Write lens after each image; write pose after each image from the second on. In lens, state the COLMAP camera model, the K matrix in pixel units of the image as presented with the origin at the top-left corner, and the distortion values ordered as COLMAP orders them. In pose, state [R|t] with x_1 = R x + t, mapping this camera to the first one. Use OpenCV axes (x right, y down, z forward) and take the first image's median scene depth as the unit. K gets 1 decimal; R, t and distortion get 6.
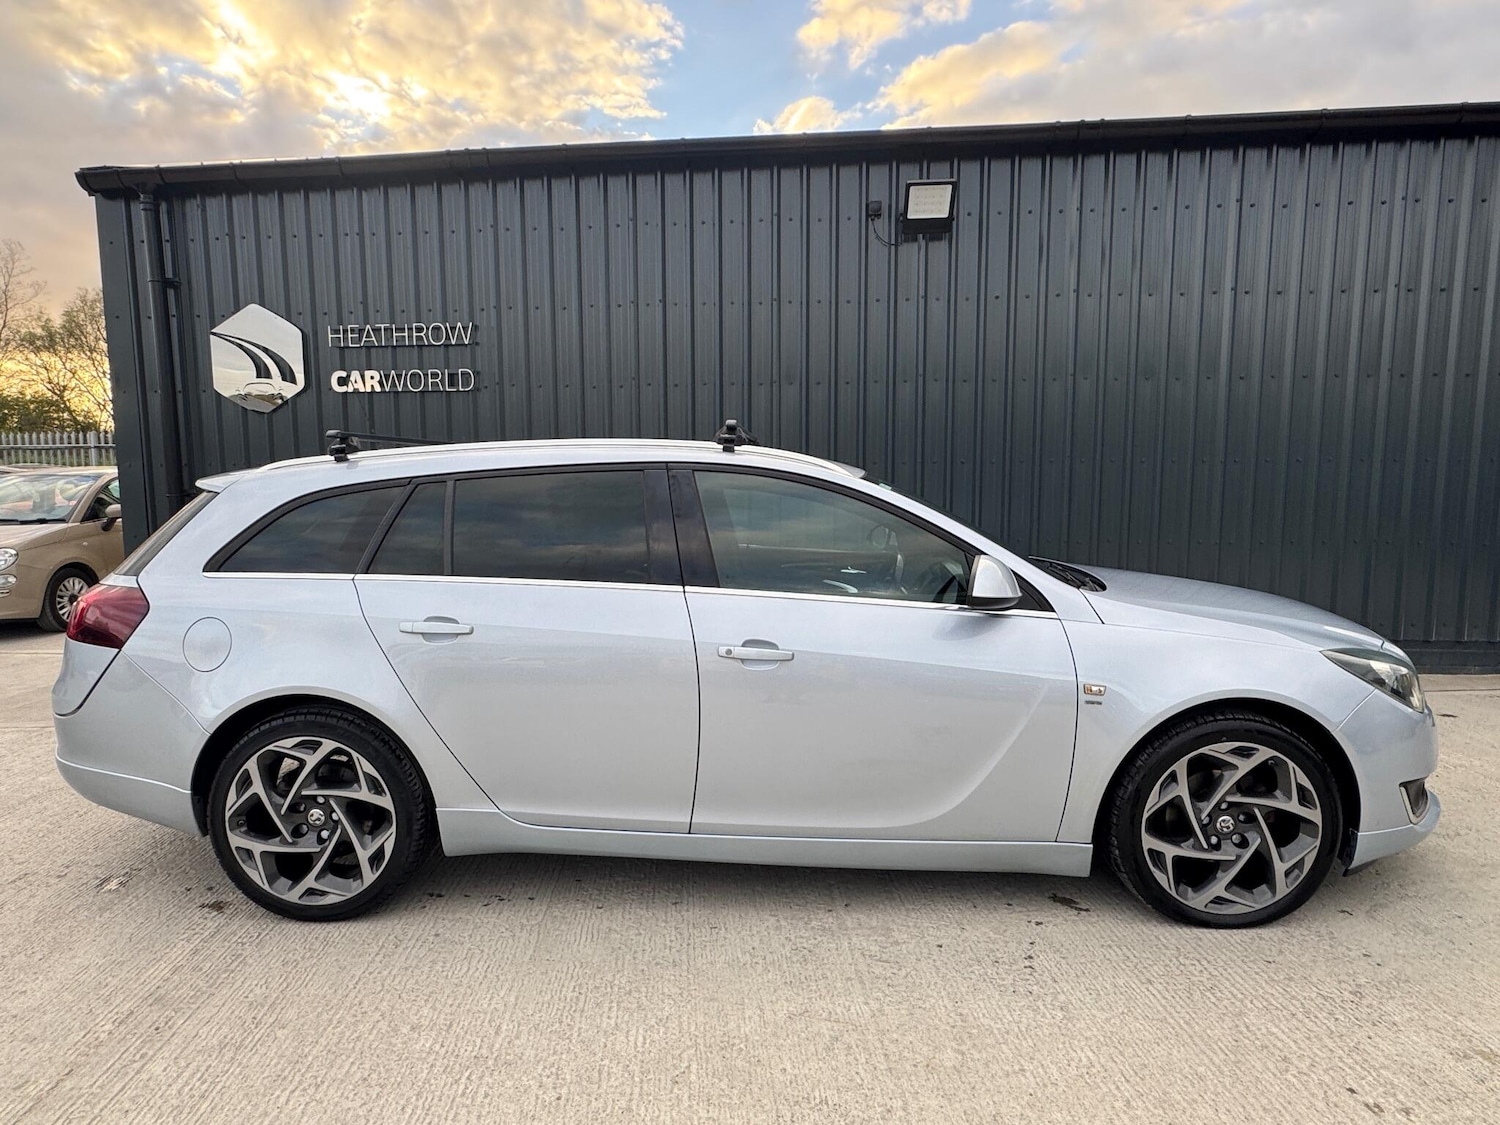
lens RADIAL K [[869.4, 0, 750.2], [0, 869.4, 559.9], [0, 0, 1]] dist [-0.002915, 0.002398]
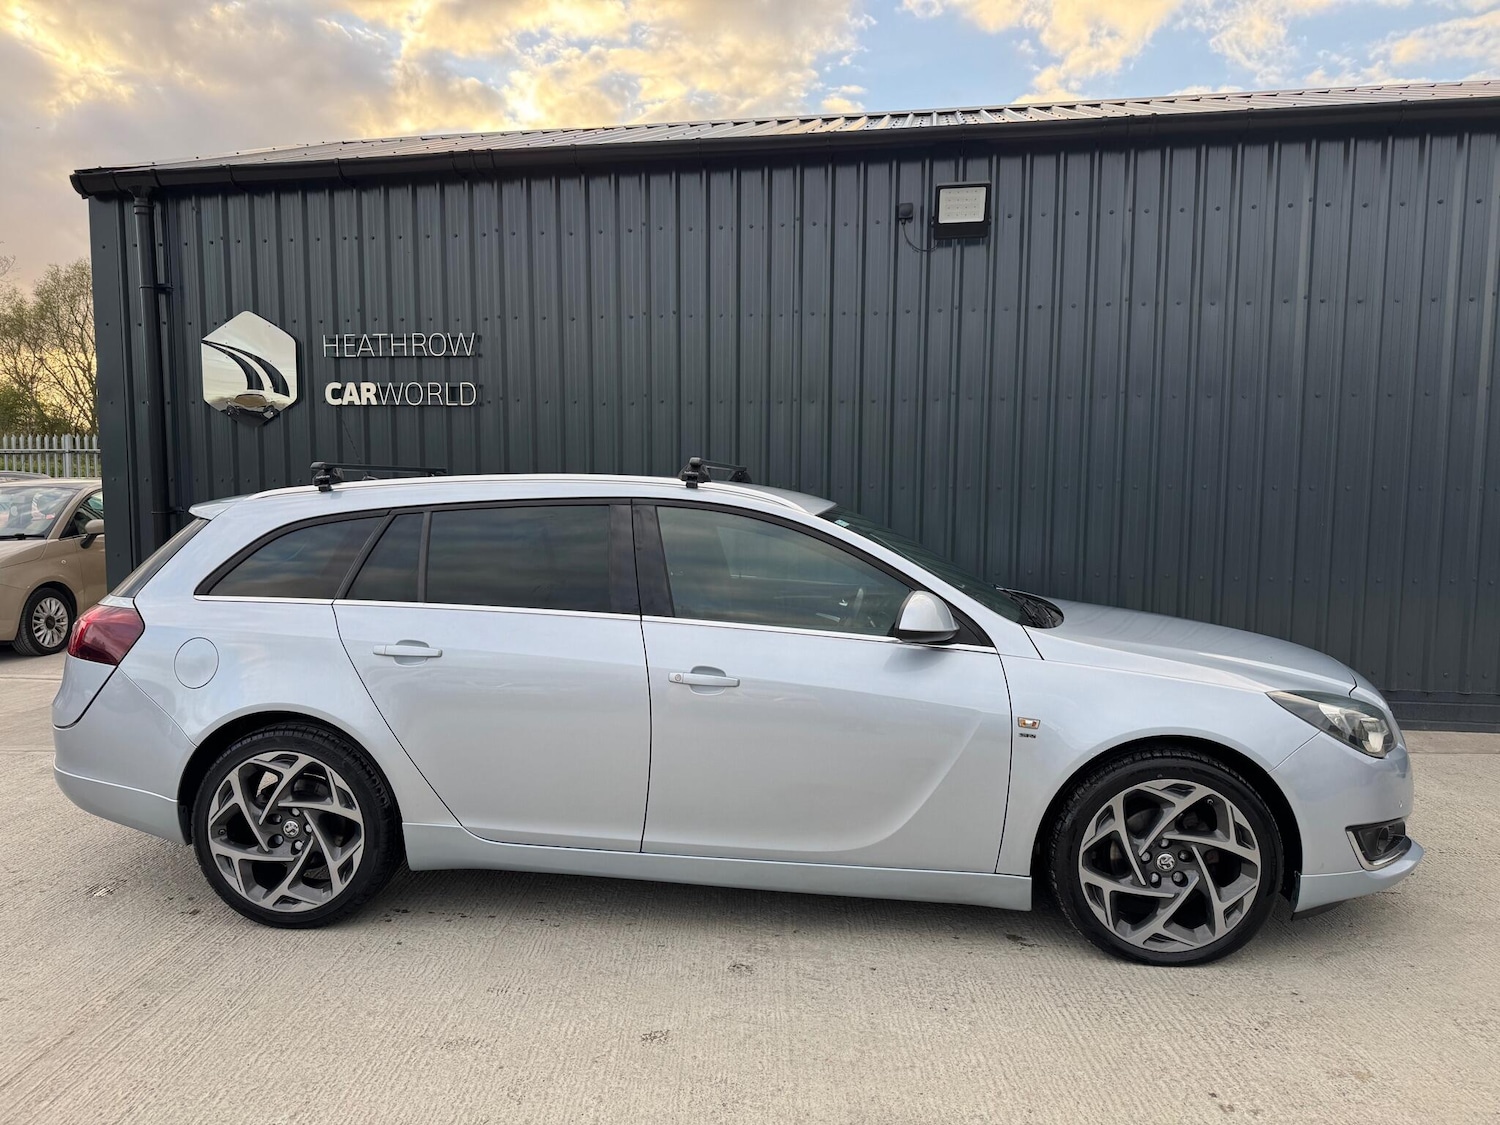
lens RADIAL K [[1059.0, 0, 761.8], [0, 1059.0, 565.1], [0, 0, 1]] dist [0.036991, -0.039073]
pose [[0.997856, 0.014928, -0.063724, 0.136255], [-0.016410, 0.999605, -0.022806, -0.003871], [0.063358, 0.023803, 0.997707, -0.242093]]
